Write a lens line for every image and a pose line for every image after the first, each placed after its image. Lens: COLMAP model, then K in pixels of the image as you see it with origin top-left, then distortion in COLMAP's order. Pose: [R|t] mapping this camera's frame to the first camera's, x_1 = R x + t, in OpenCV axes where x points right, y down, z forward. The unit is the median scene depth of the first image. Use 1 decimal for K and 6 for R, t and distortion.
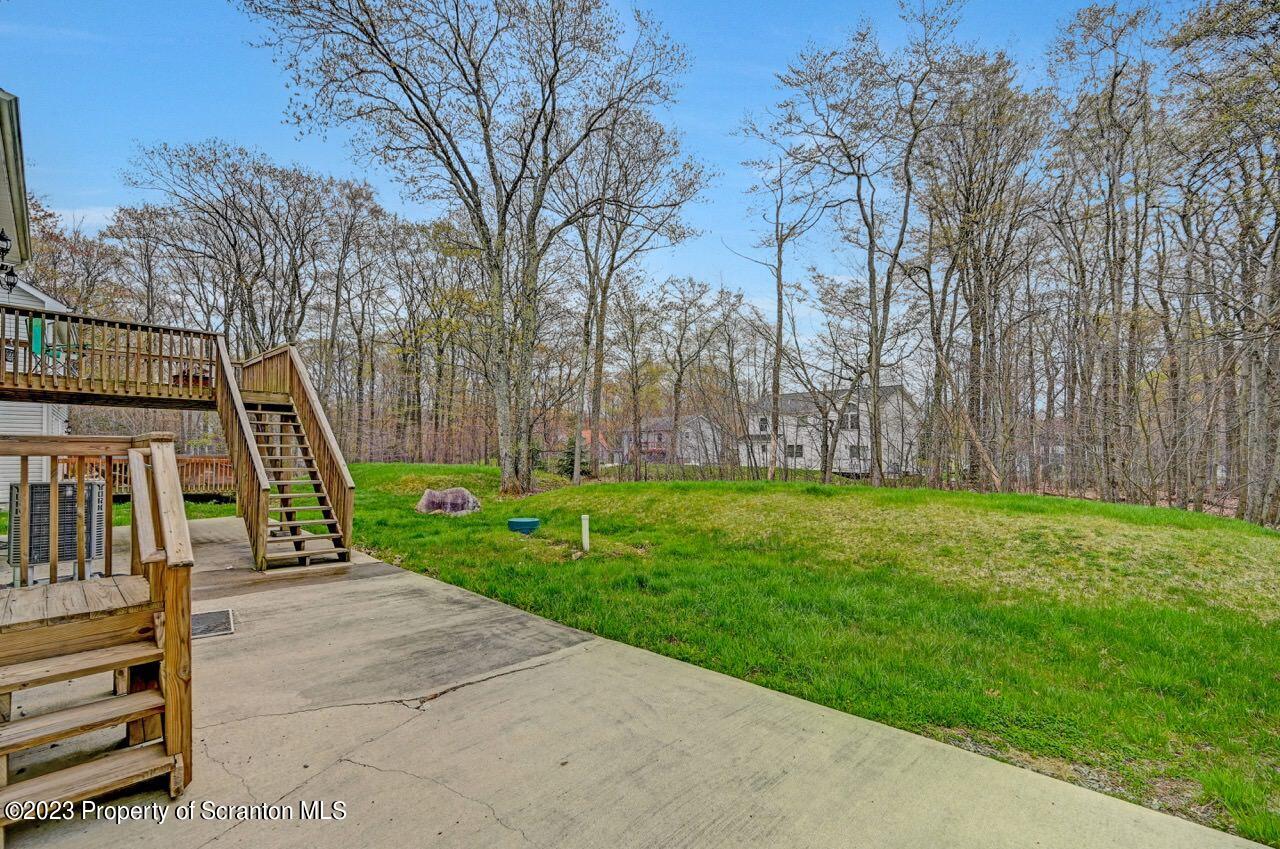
lens RADIAL K [[537.0, 0, 641.2], [0, 537.0, 423.9], [0, 0, 1]] dist [-0.000331, 0.000326]
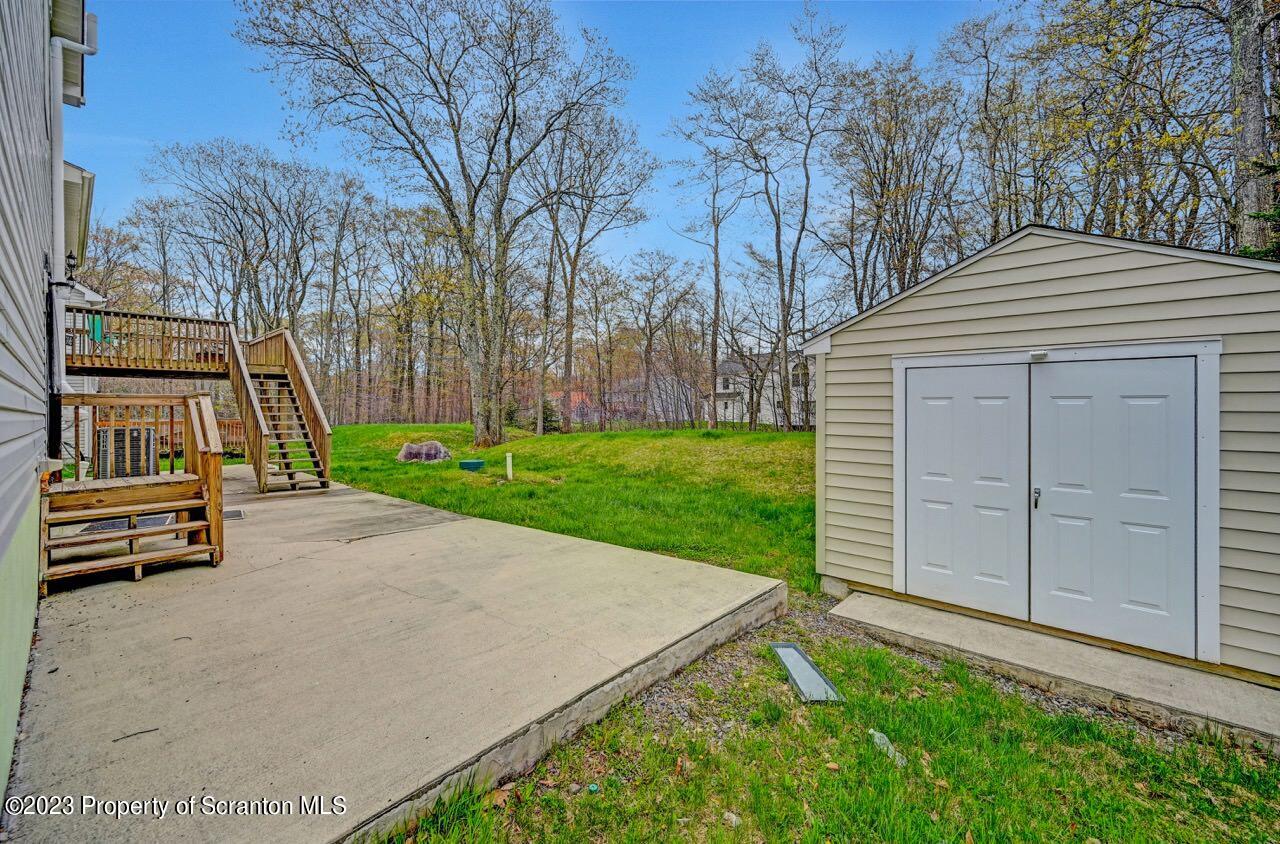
lens RADIAL K [[521.3, 0, 639.4], [0, 521.3, 382.9], [0, 0, 1]] dist [0.002885, 0.000133]
pose [[0.999818, -0.019066, 0.000135, 0.097853], [0.019066, 0.999804, -0.005348, 0.004109], [-0.000033, 0.005350, 0.999986, -0.128014]]
